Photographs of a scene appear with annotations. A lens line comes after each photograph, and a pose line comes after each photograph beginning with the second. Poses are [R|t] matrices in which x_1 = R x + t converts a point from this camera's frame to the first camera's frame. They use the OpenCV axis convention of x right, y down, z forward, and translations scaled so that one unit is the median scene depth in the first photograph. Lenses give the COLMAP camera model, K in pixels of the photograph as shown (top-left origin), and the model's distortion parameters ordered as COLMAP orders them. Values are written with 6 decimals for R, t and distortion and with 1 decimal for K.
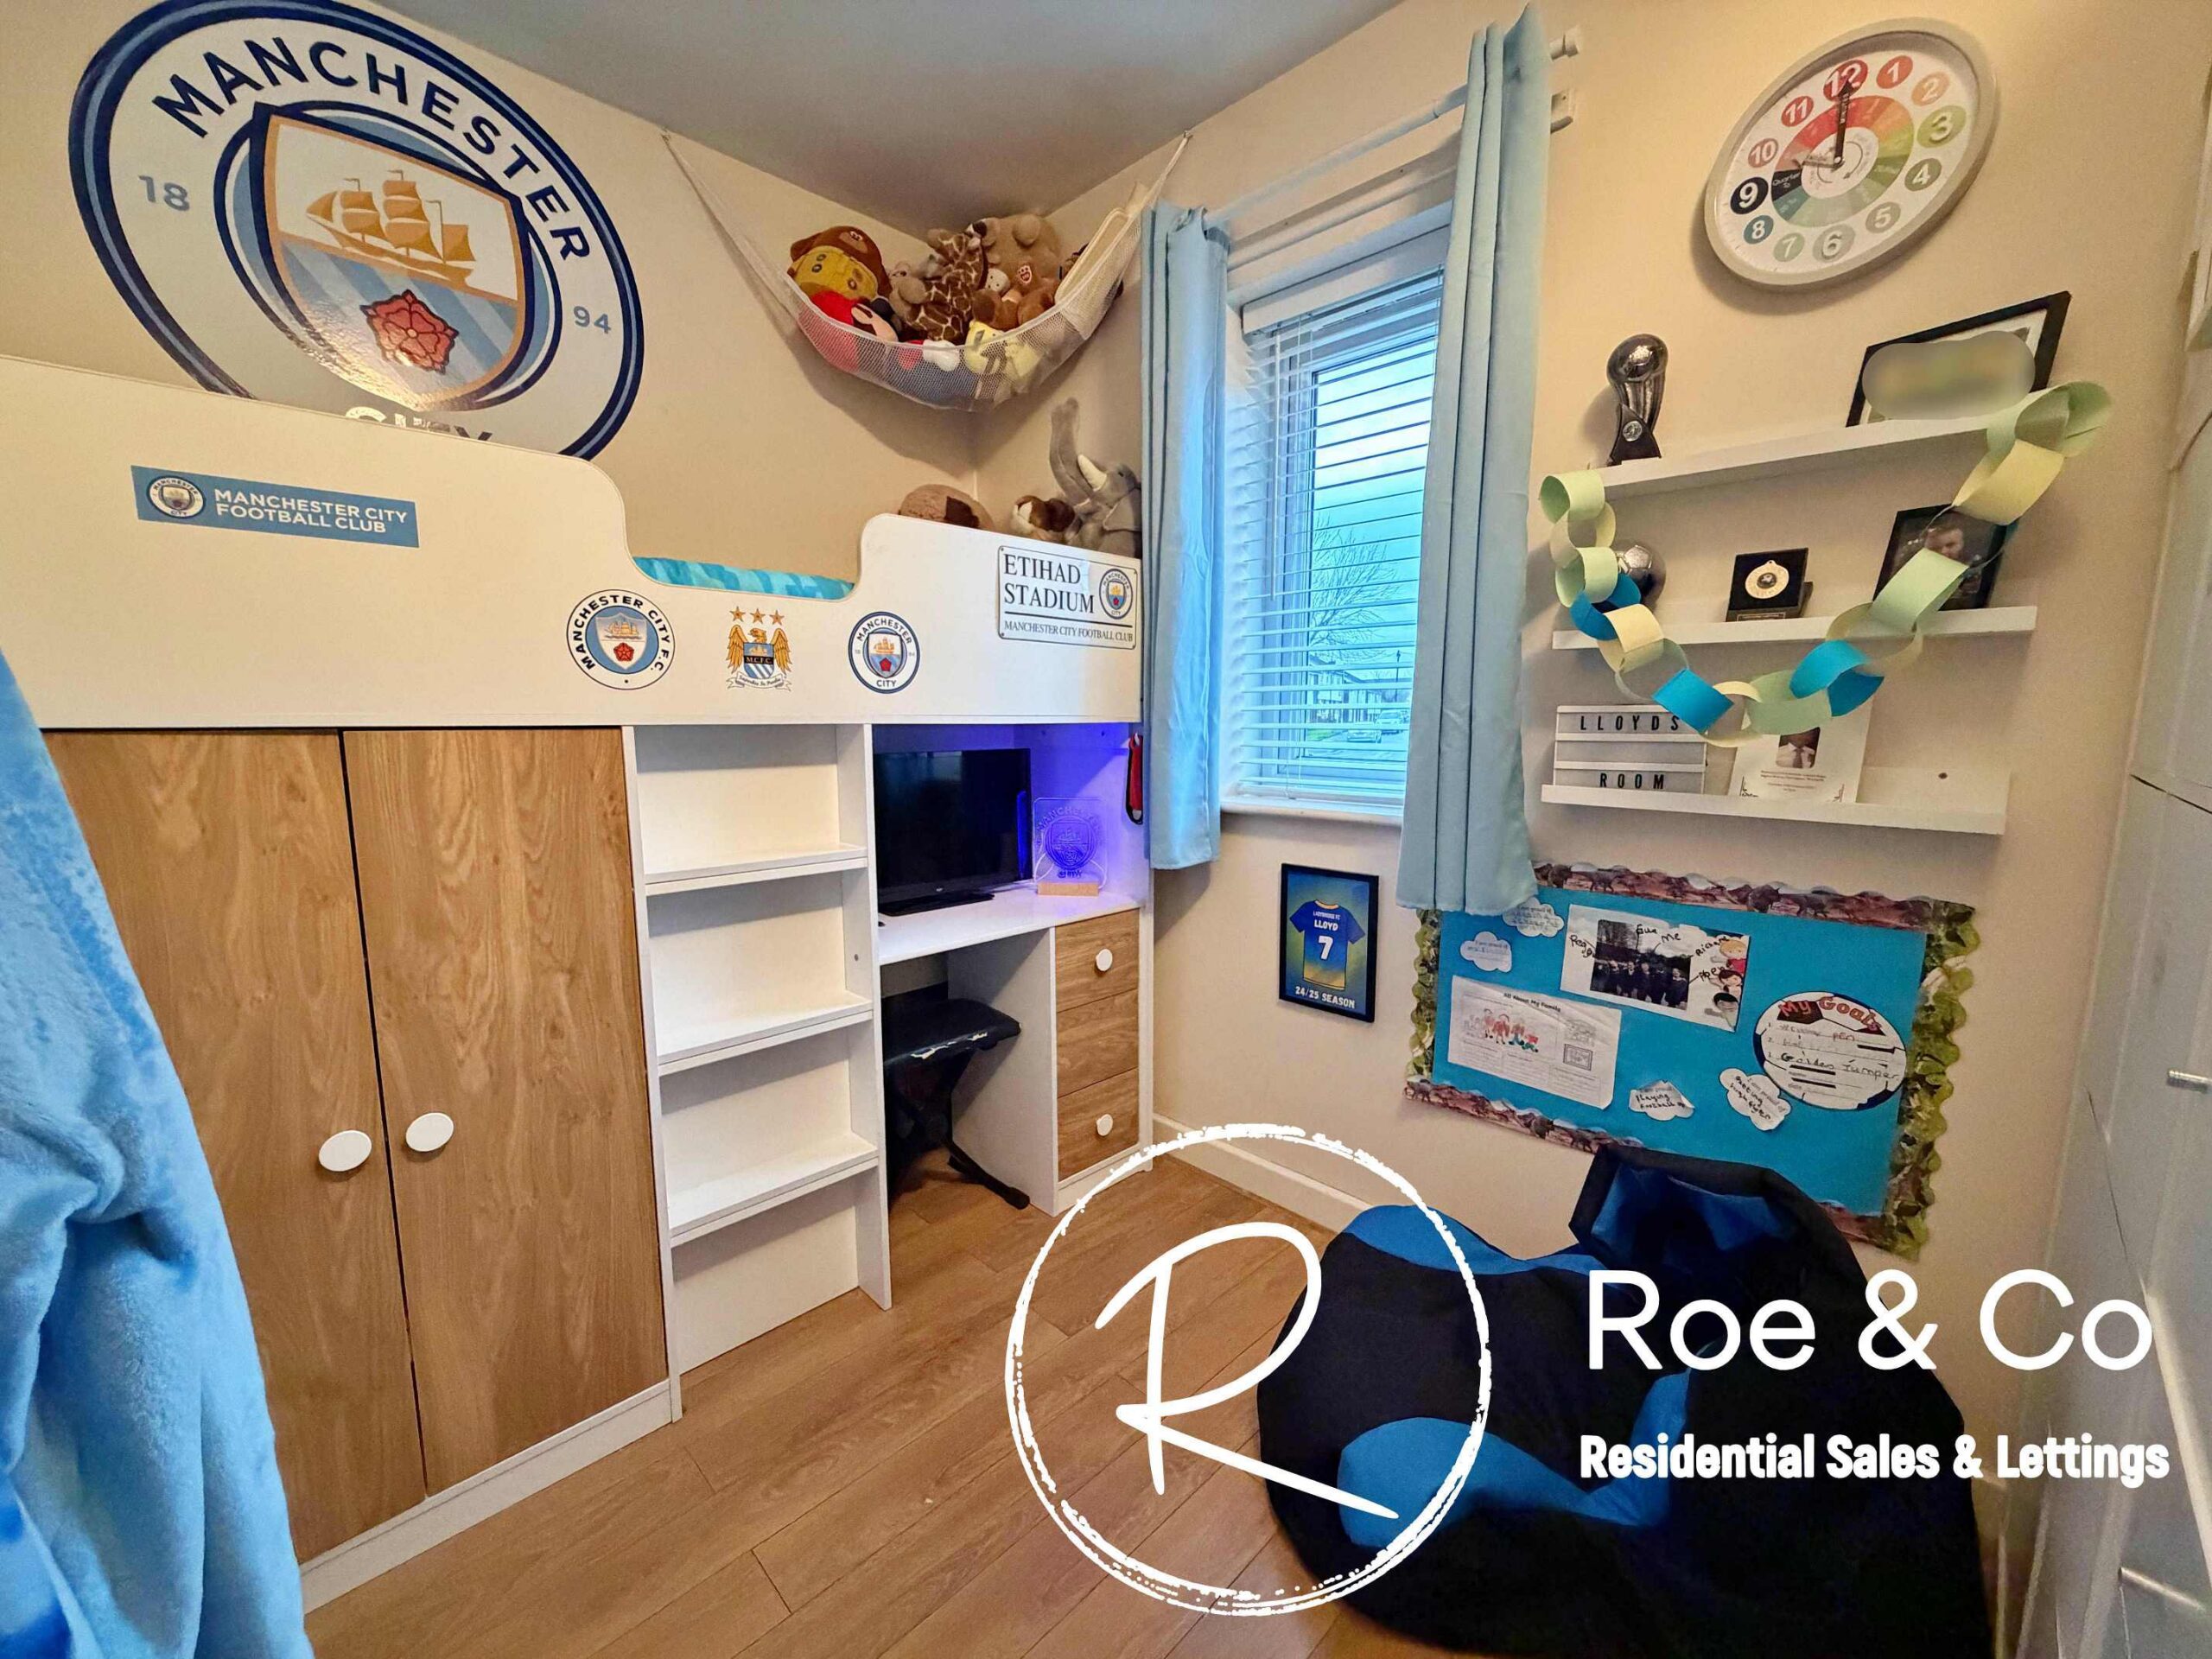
lens RADIAL K [[880.2, 0, 1097.3], [0, 880.2, 825.9], [0, 0, 1]] dist [-0.001126, 0.000143]
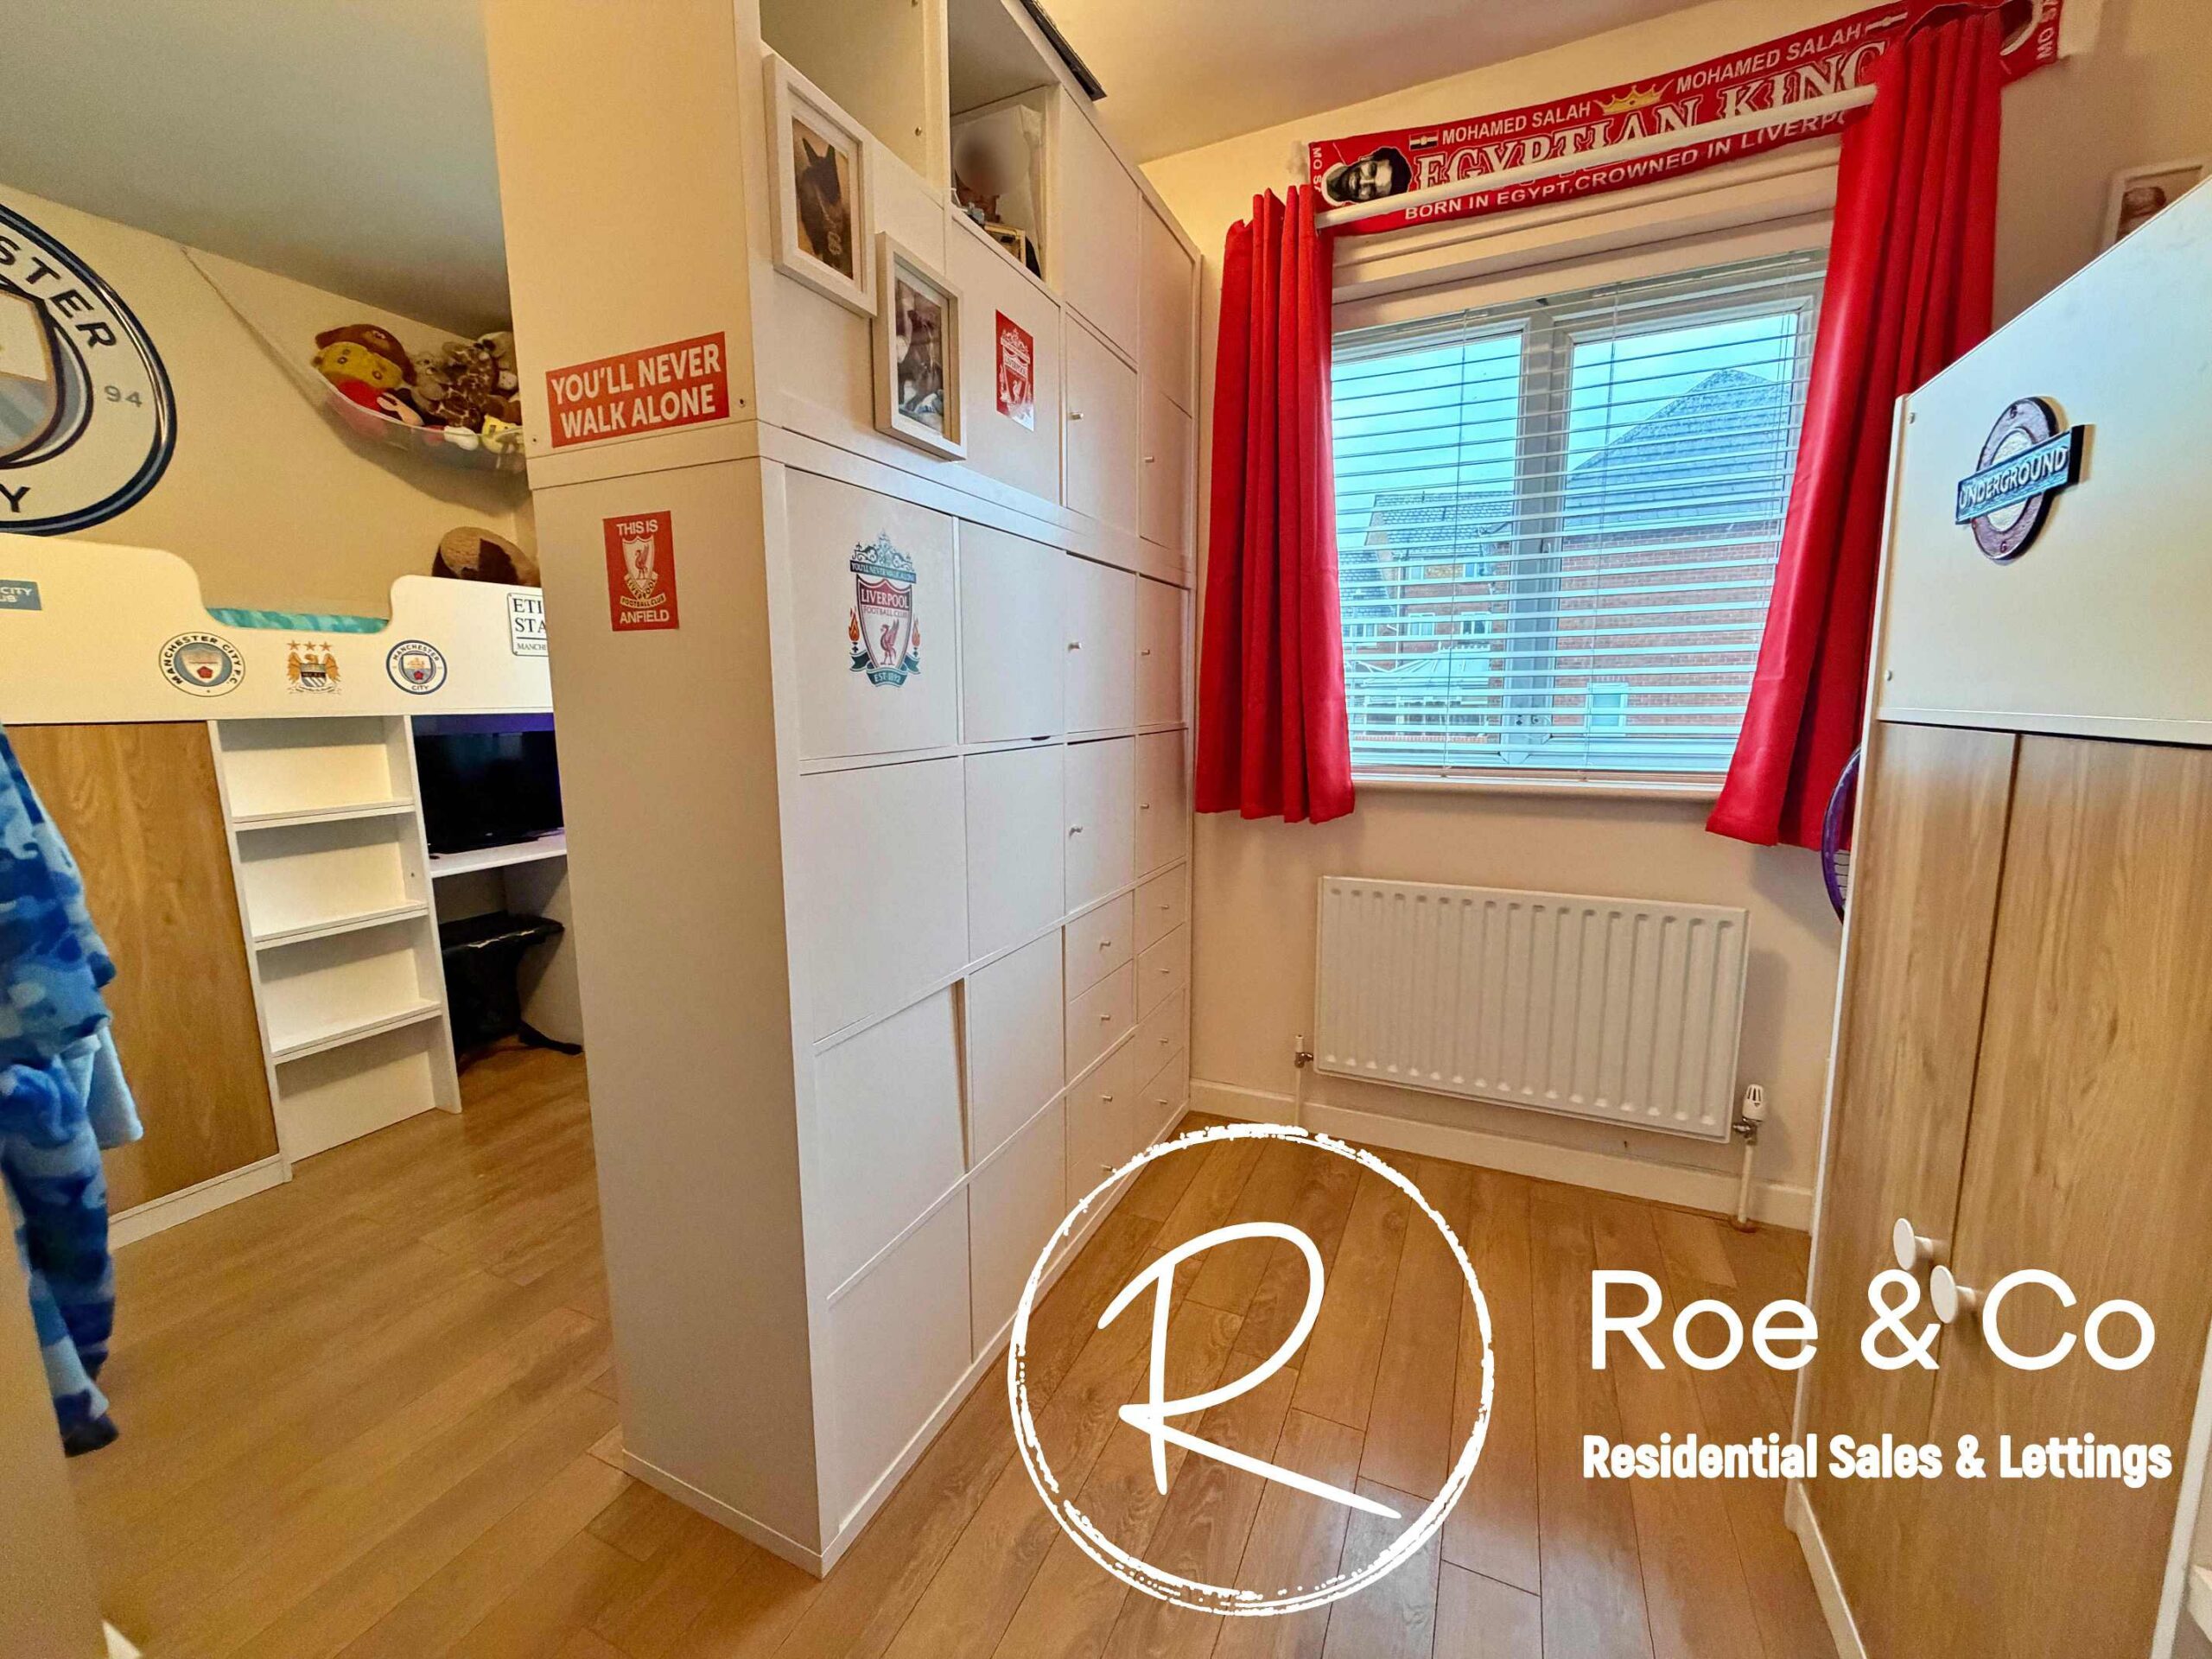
lens RADIAL K [[880.2, 0, 1097.3], [0, 880.2, 825.9], [0, 0, 1]] dist [-0.001126, 0.000143]
pose [[0.935163, -0.063017, 0.348566, 0.278869], [0.055398, 0.997958, 0.031792, 0.081727], [-0.349858, -0.010421, 0.936745, -0.747241]]
